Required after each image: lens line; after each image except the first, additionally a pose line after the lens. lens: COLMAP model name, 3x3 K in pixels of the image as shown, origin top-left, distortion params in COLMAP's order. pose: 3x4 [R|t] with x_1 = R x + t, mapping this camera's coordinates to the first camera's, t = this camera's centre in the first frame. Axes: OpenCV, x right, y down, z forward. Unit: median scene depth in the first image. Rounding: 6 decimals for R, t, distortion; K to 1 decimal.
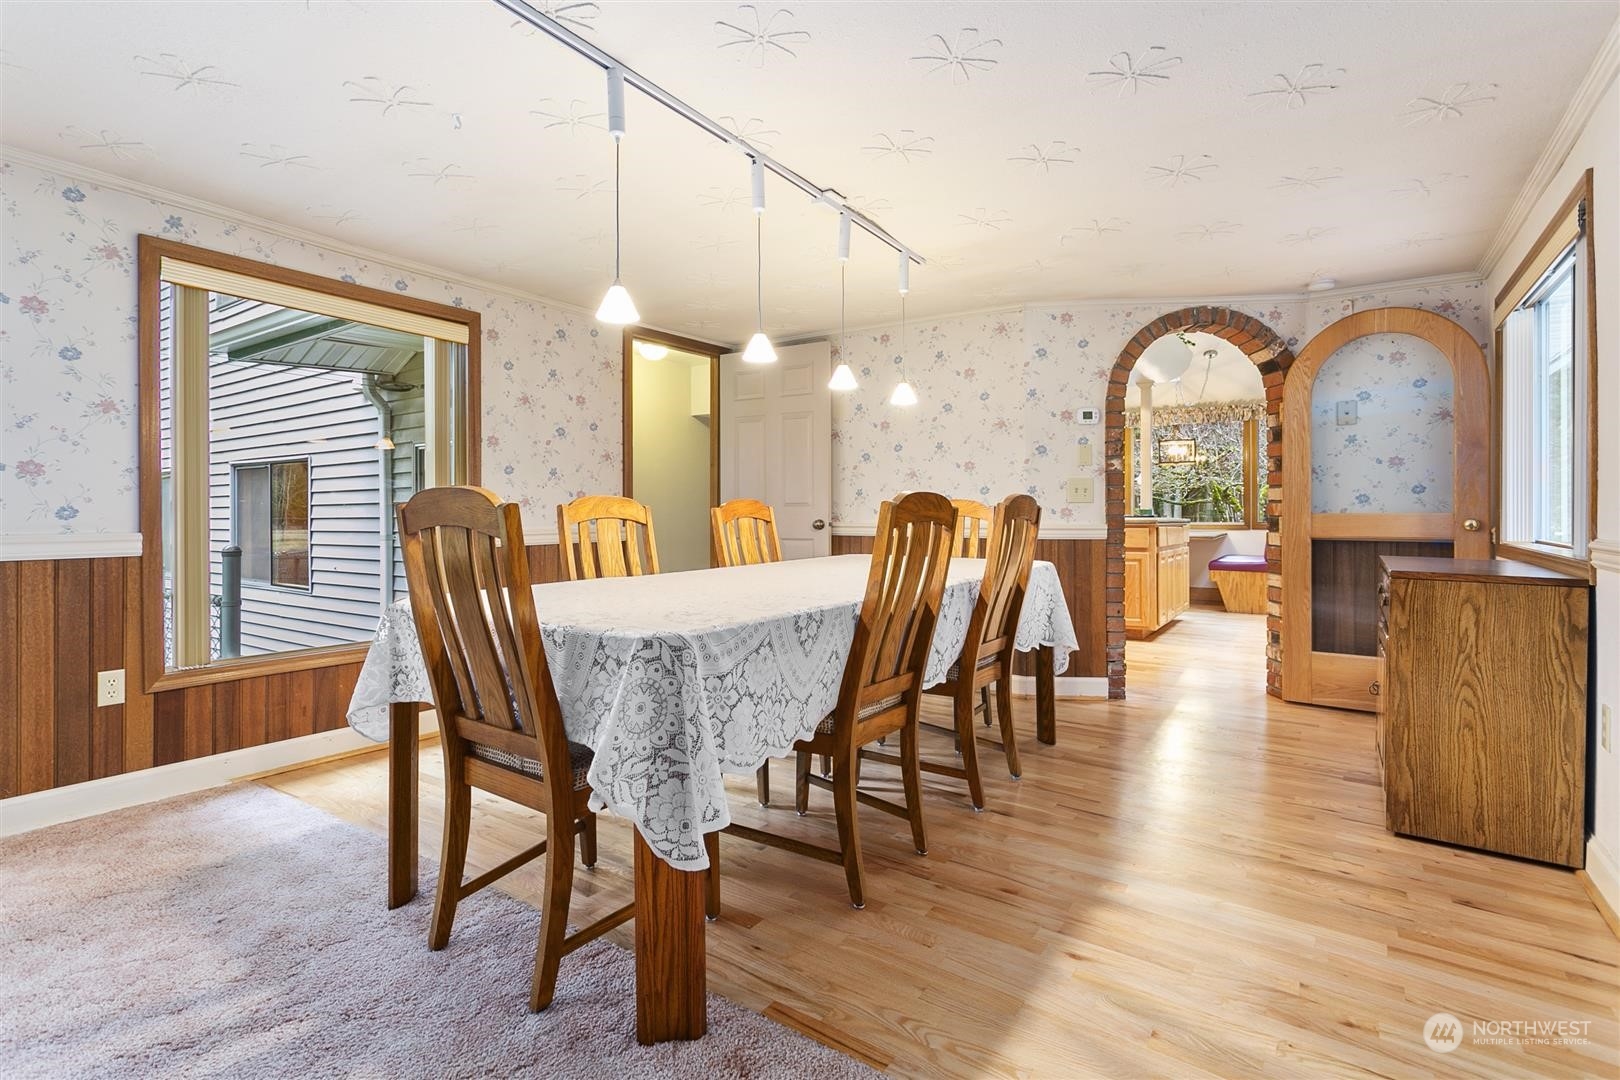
lens RADIAL K [[778.3, 0, 788.4], [0, 778.3, 511.6], [0, 0, 1]] dist [0.001365, 0.000239]
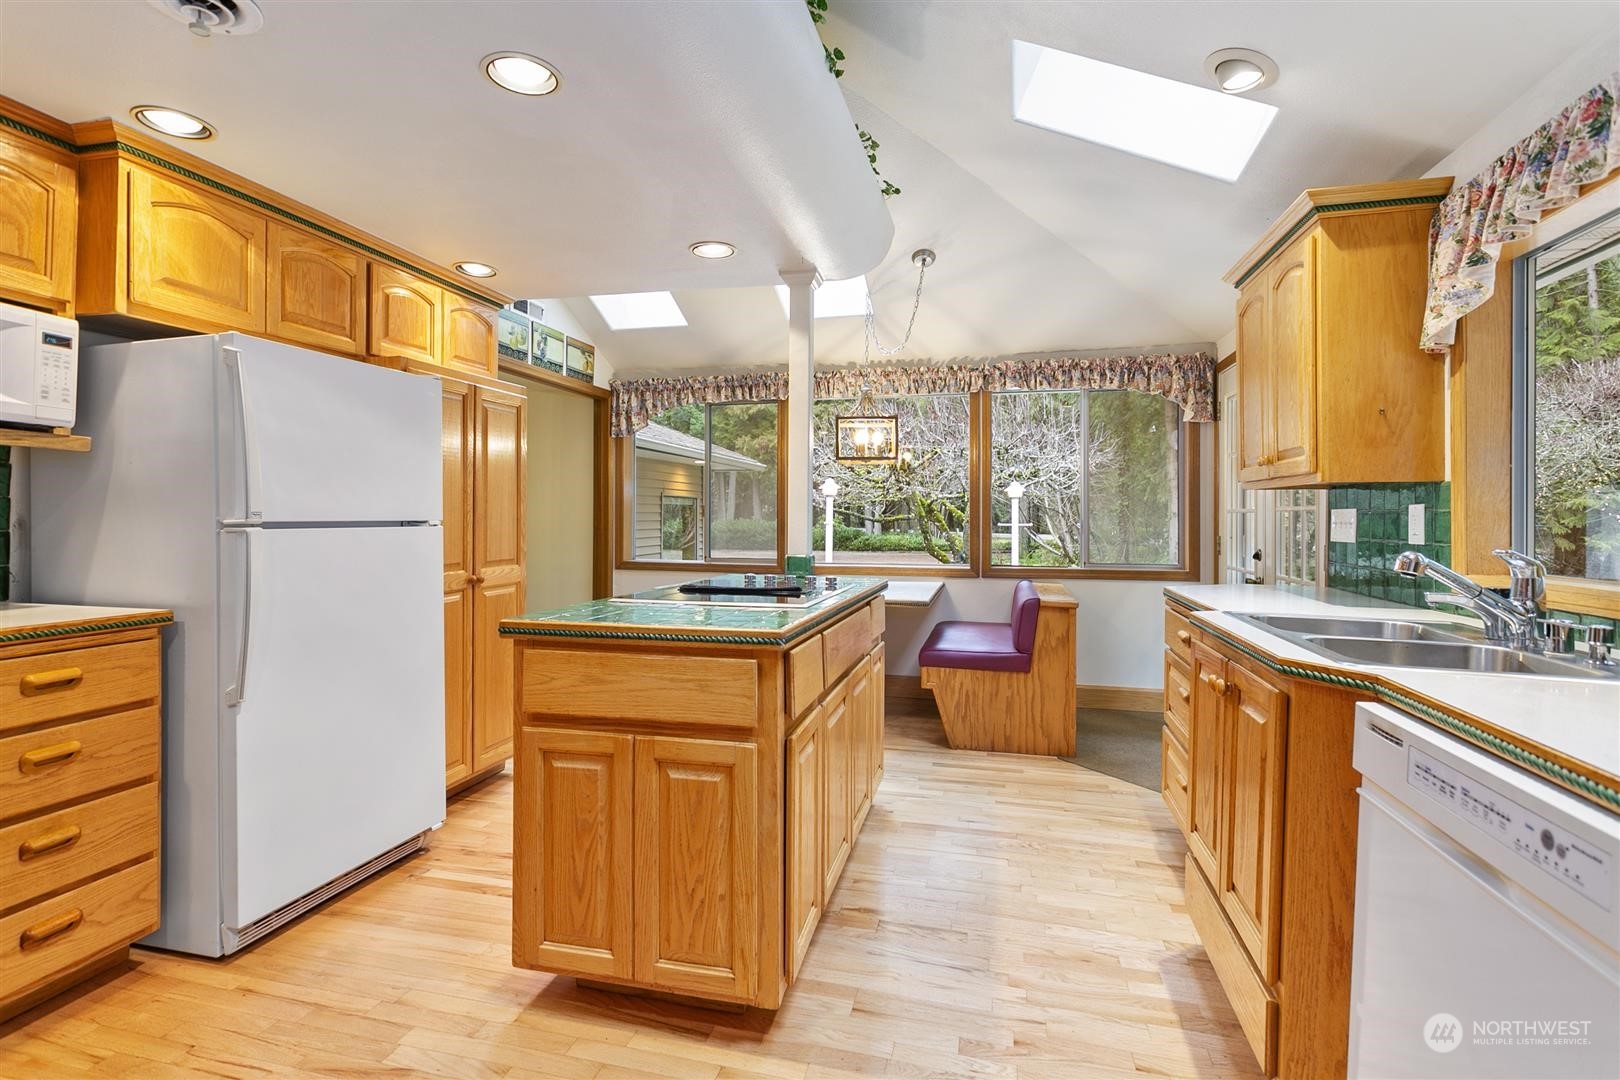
lens RADIAL K [[778.3, 0, 800.3], [0, 778.3, 515.0], [0, 0, 1]] dist [0.001365, 0.000239]
pose [[0.935070, 0.007191, 0.354389, 0.259921], [-0.007188, 0.999973, -0.001325, -0.022447], [-0.354390, -0.001308, 0.935097, 0.501370]]
